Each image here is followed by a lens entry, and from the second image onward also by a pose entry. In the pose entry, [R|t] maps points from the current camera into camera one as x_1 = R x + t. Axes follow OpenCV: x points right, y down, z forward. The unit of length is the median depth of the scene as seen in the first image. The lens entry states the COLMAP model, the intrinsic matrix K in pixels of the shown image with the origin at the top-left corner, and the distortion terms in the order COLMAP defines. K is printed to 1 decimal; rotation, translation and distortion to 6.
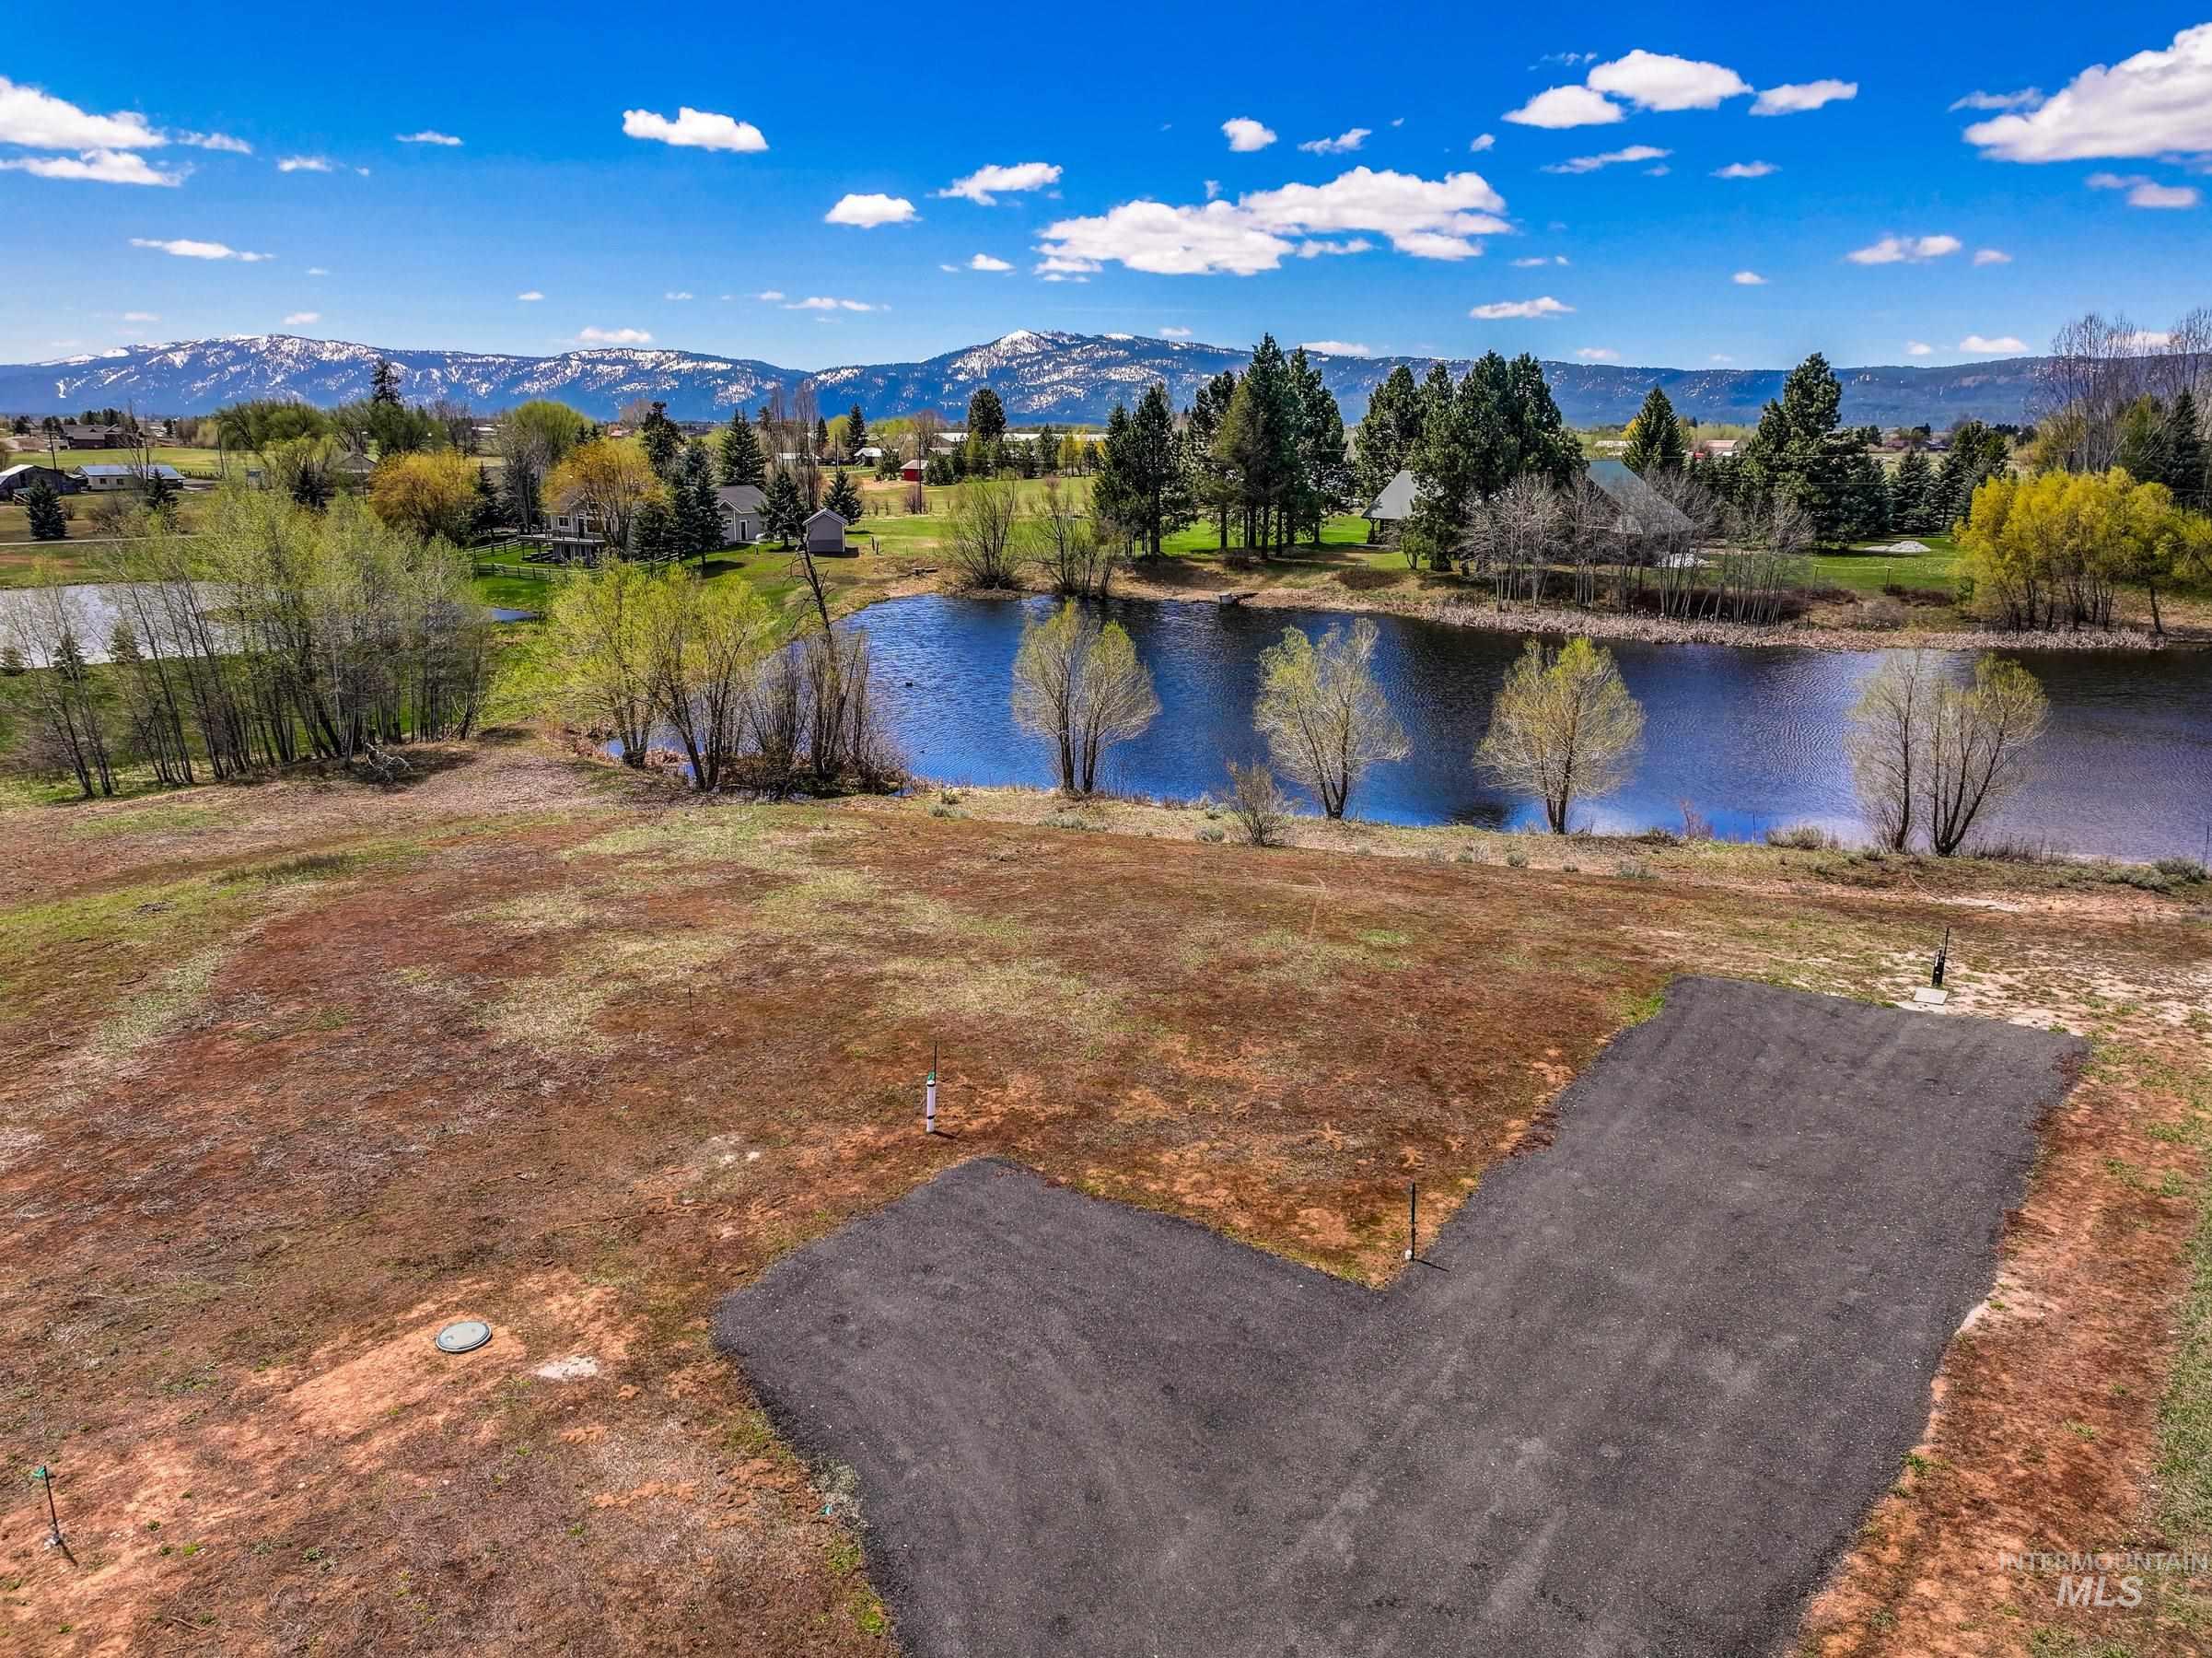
lens RADIAL K [[1542.0, 0, 1106.0], [0, 1542.0, 829.0], [0, 0, 1]] dist [0.004936, 0.002004]
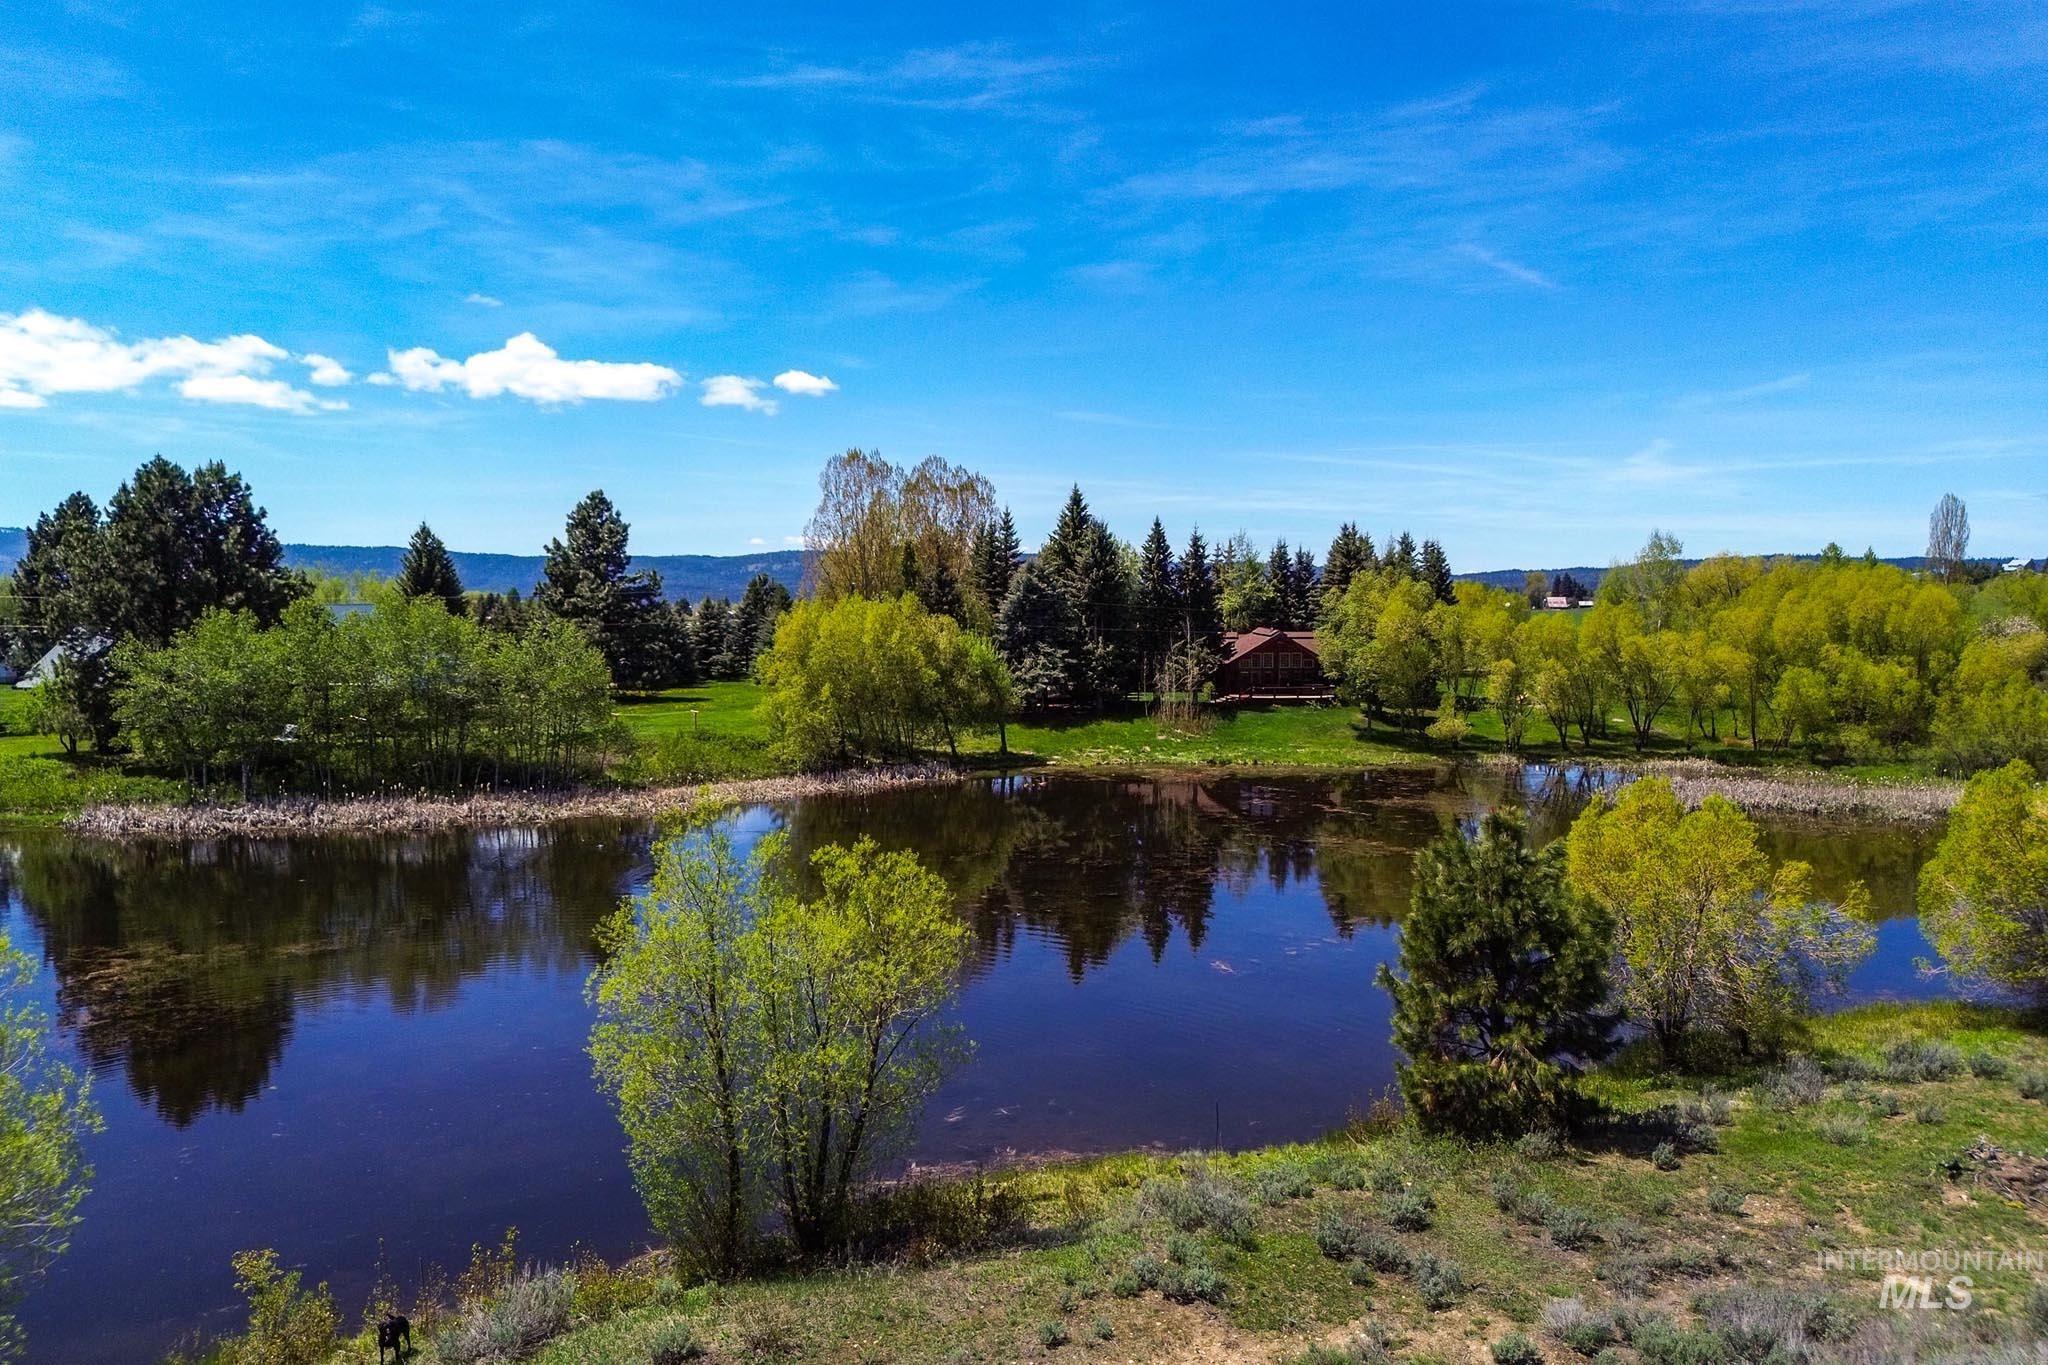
lens RADIAL K [[1449.1, 0, 1006.6], [0, 1449.1, 691.5], [0, 0, 1]] dist [0.067284, -0.073398]
pose [[0.787294, -0.047821, 0.614720, 0.114465], [0.169764, 0.975265, -0.141555, -0.028598], [-0.592746, 0.215803, 0.775939, 0.208759]]
